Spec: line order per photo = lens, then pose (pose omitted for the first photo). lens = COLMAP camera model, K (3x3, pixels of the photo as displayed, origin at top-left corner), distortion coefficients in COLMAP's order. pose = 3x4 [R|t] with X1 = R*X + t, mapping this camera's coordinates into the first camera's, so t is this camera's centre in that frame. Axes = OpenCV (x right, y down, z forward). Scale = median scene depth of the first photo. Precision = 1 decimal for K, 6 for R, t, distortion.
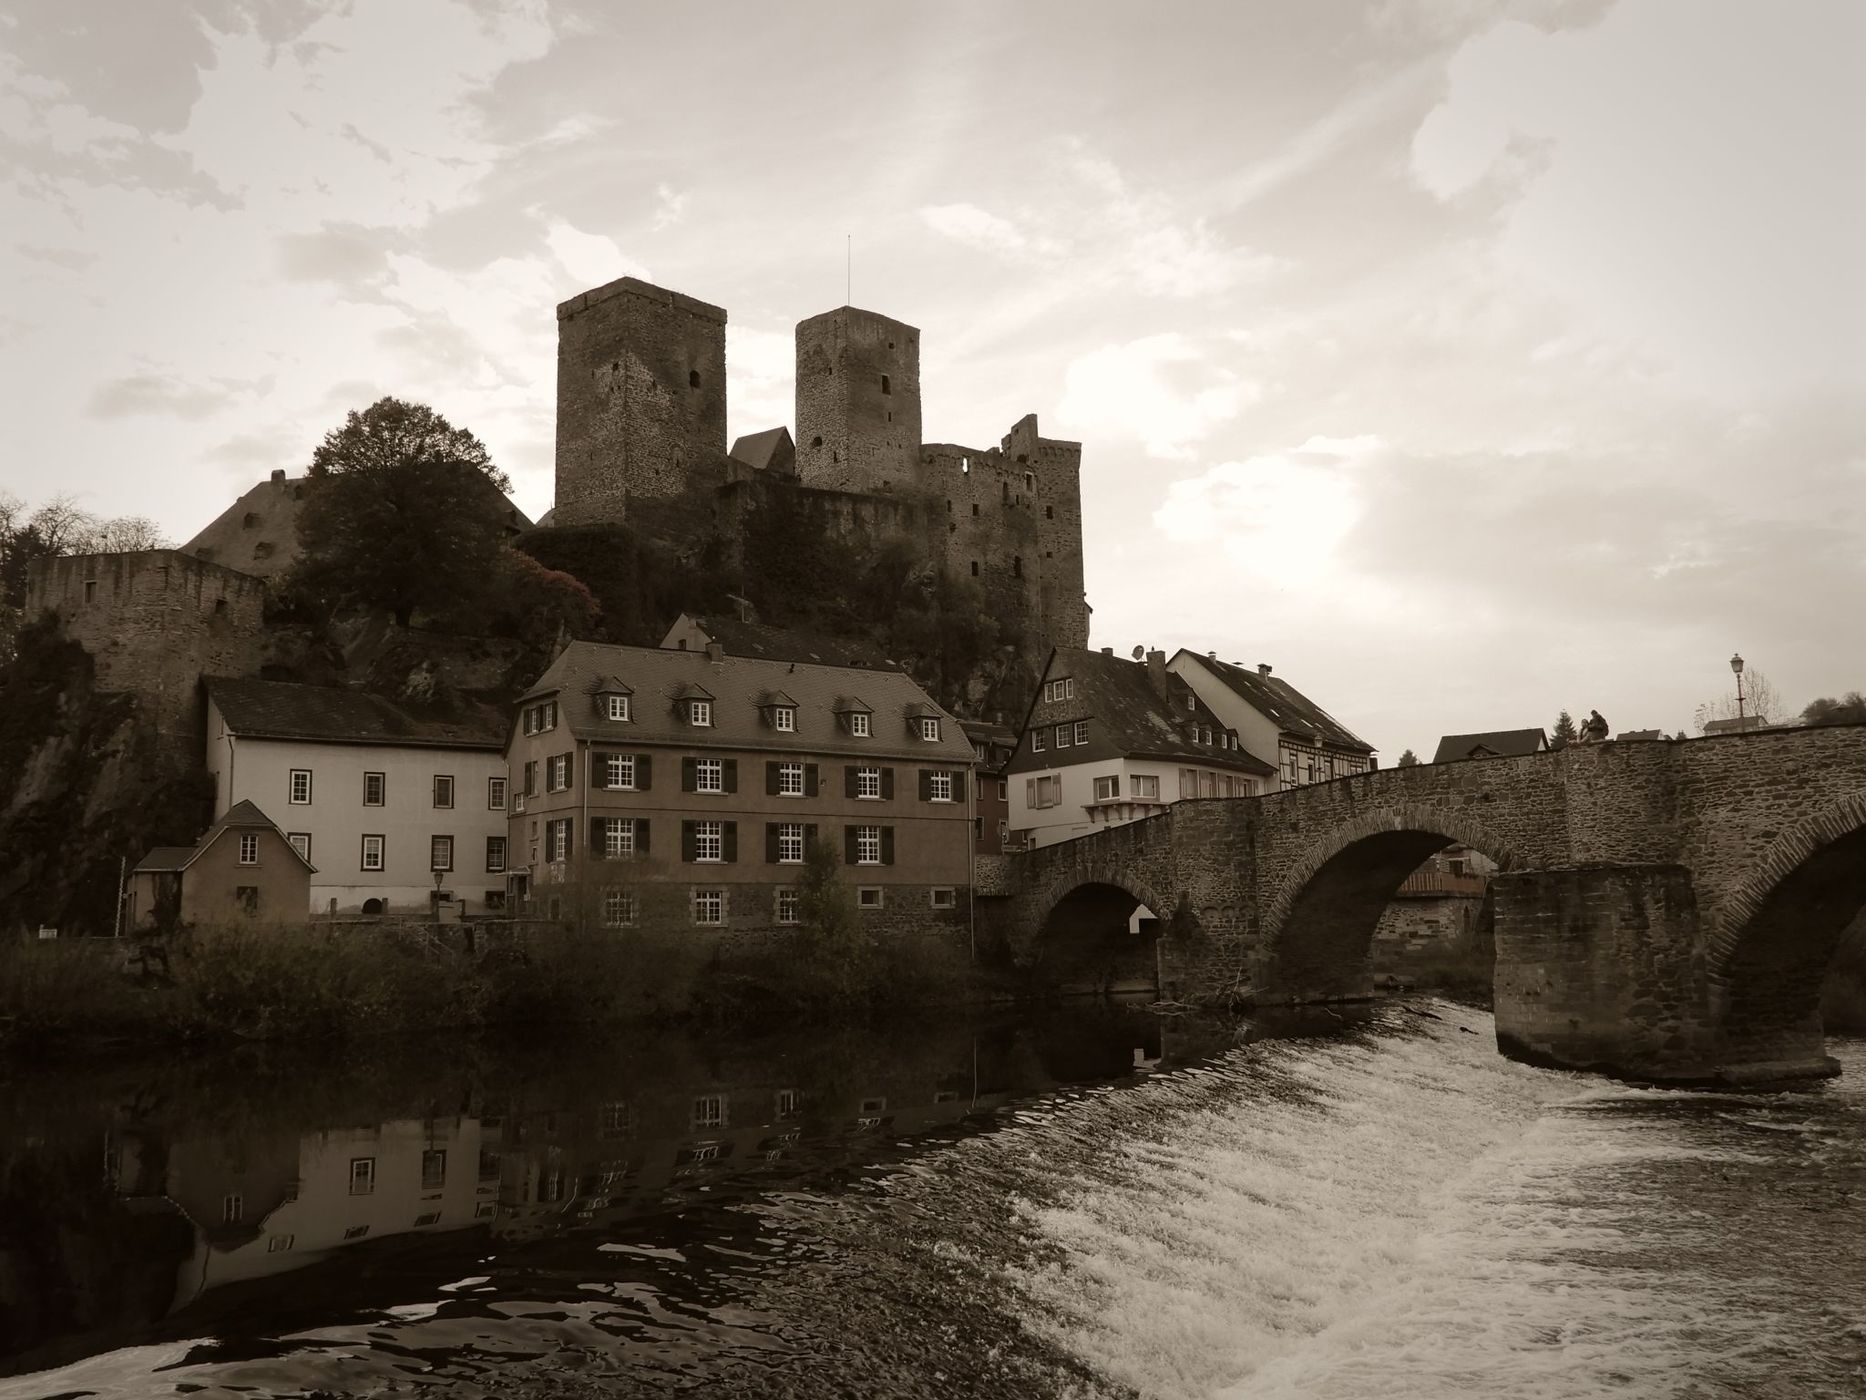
lens RADIAL K [[1651.1, 0, 936.1], [0, 1651.1, 691.3], [0, 0, 1]] dist [0.003122, -0.005845]
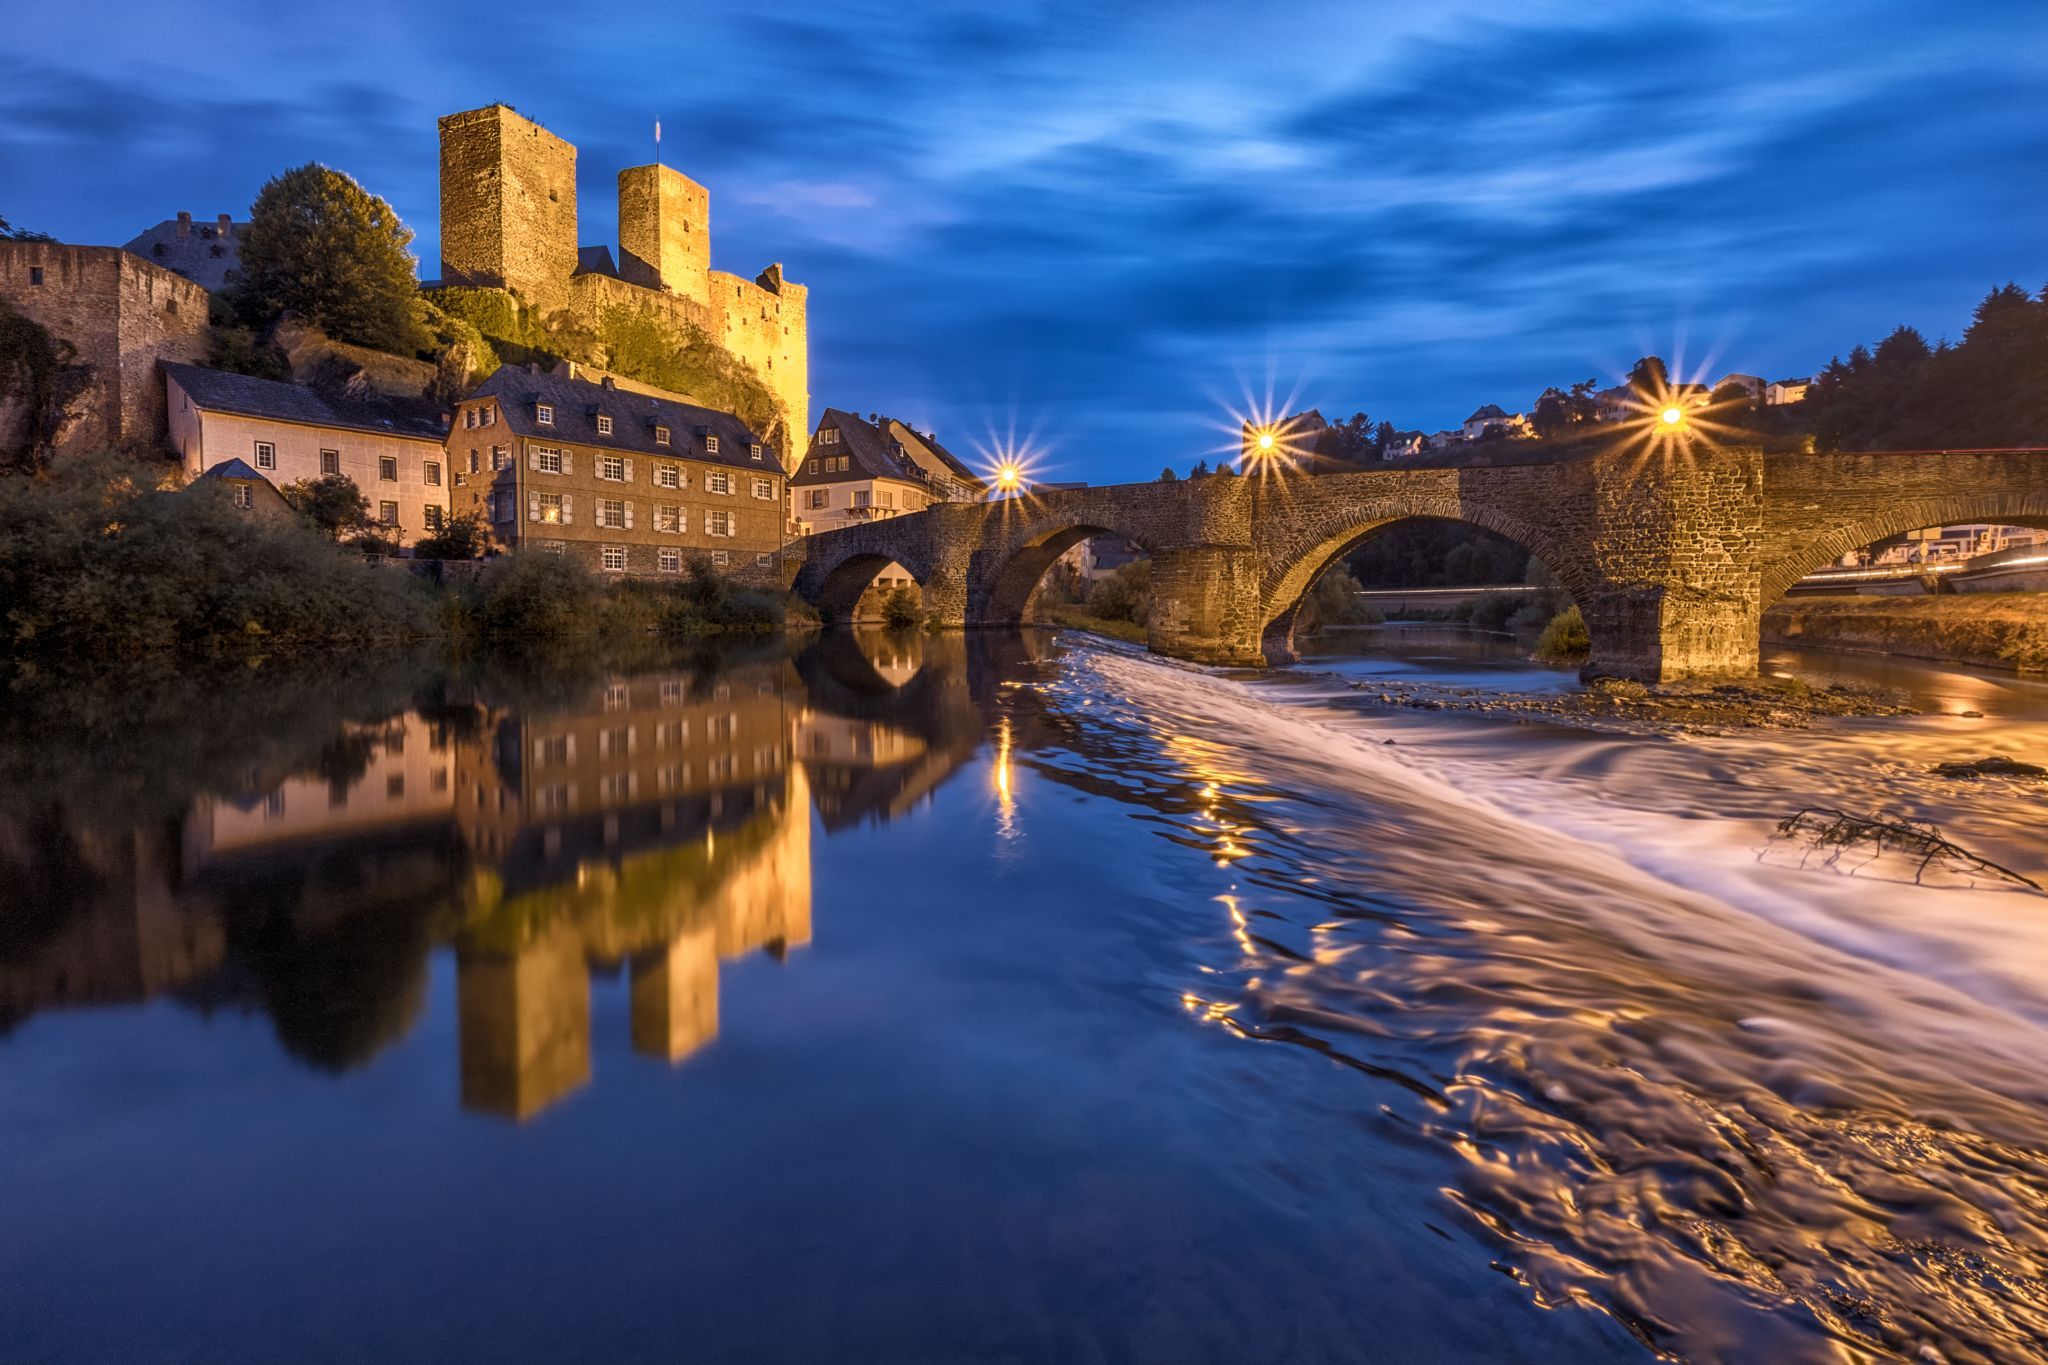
lens RADIAL K [[925.0, 0, 1028.0], [0, 925.0, 636.1], [0, 0, 1]] dist [-0.003382, -0.003001]
pose [[0.924094, 0.005215, 0.382130, -0.102788], [-0.073879, 0.983483, 0.165237, 0.032010], [-0.374957, -0.180926, 0.909216, 0.089026]]
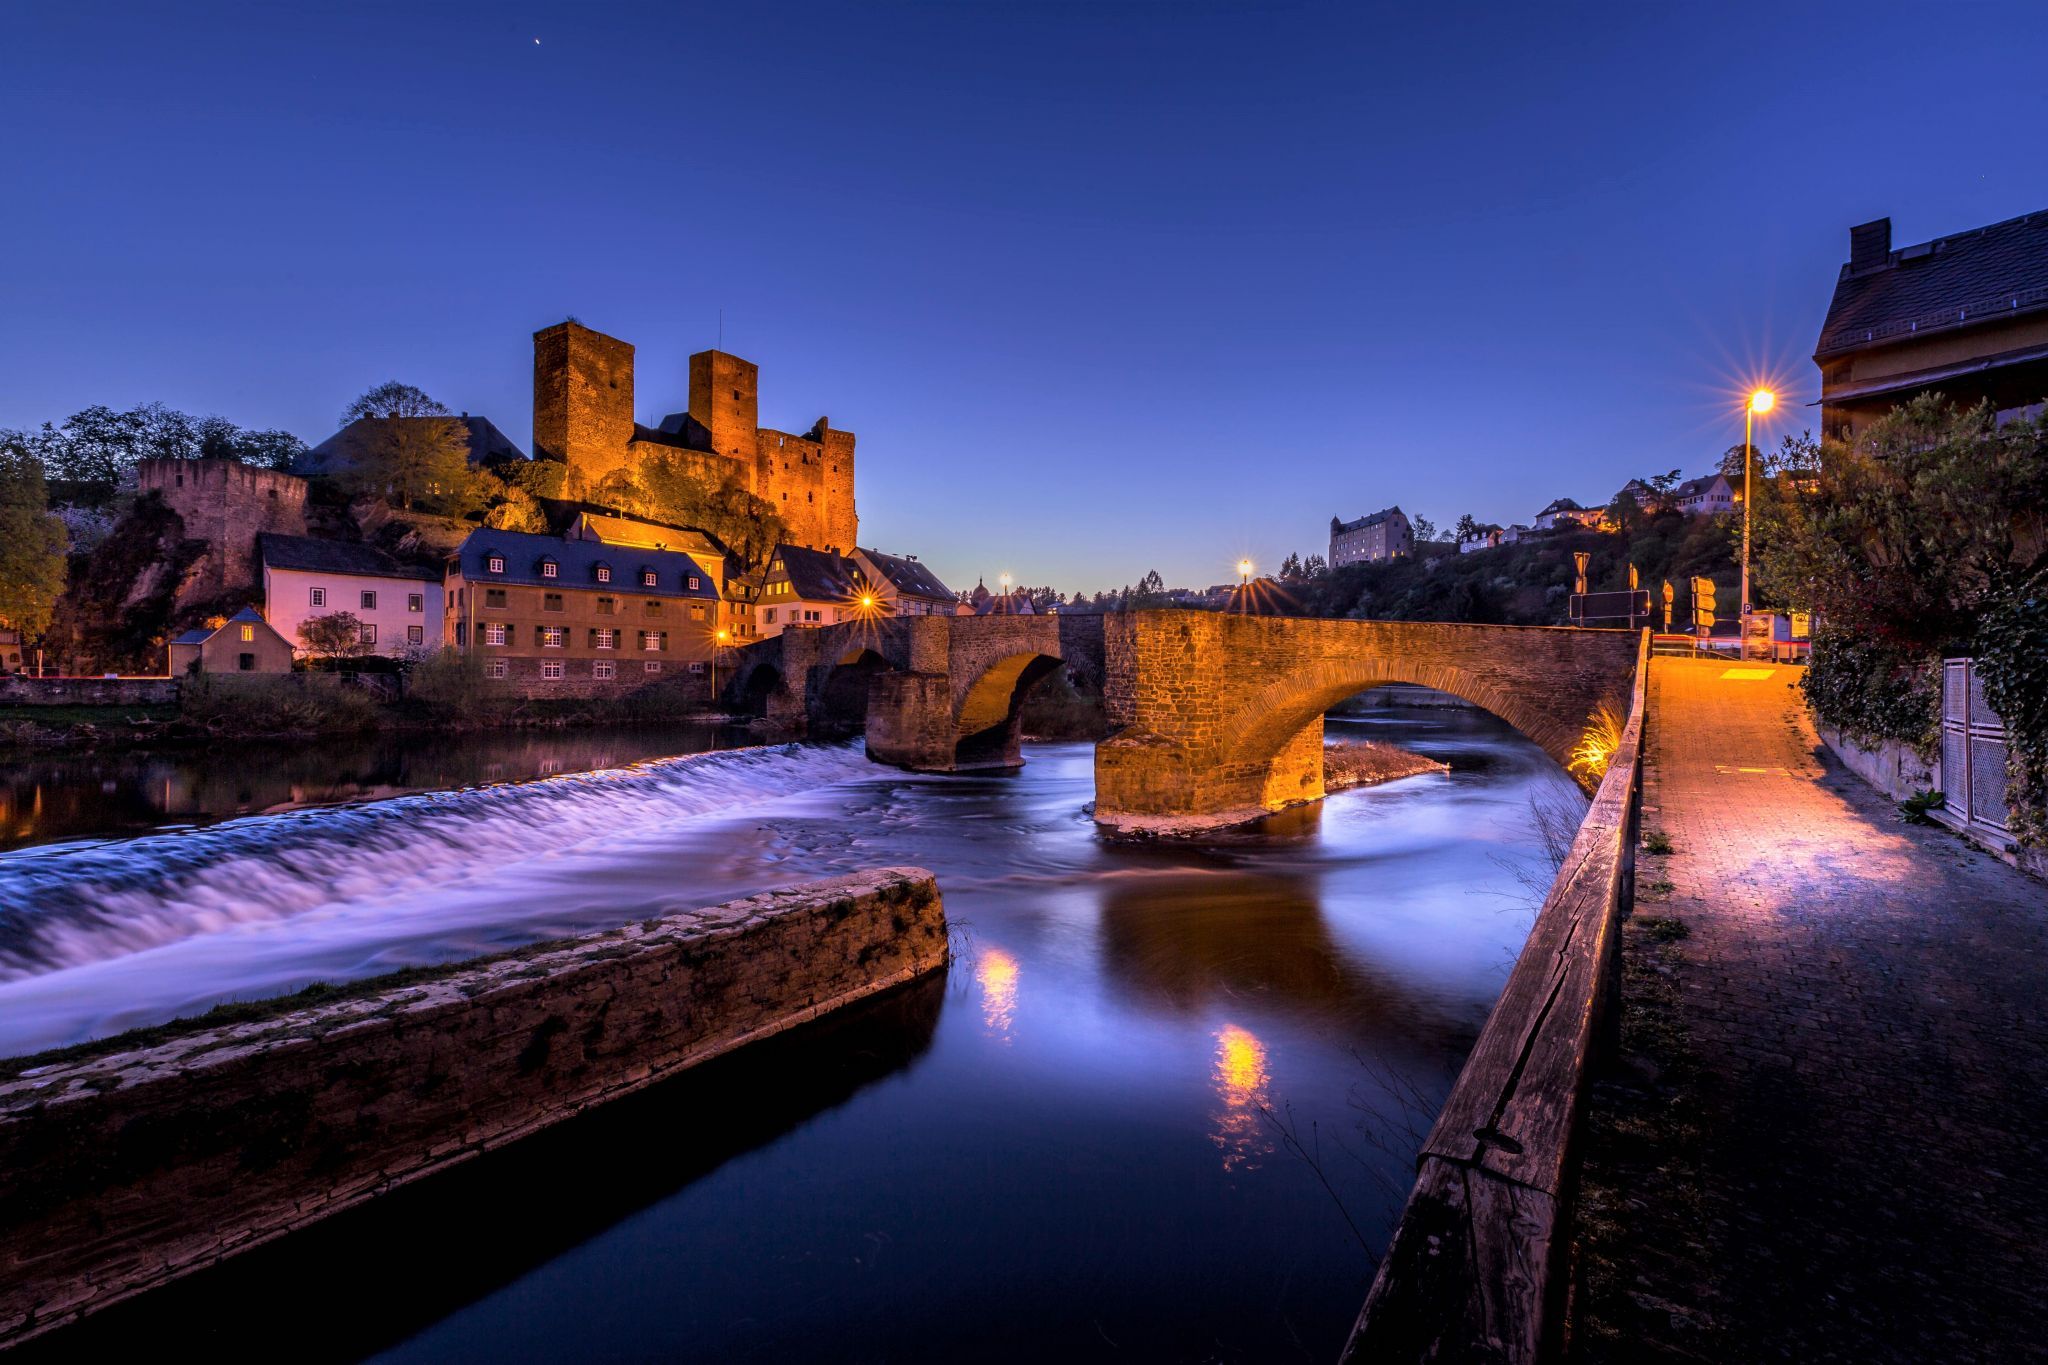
lens RADIAL K [[818.4, 0, 1020.3], [0, 818.4, 671.3], [0, 0, 1]] dist [0.007458, -0.002131]
pose [[0.982561, 0.034090, 0.182788, 0.214830], [-0.060126, 0.988486, 0.138852, -0.034045], [-0.175950, -0.147421, 0.973298, -0.047070]]
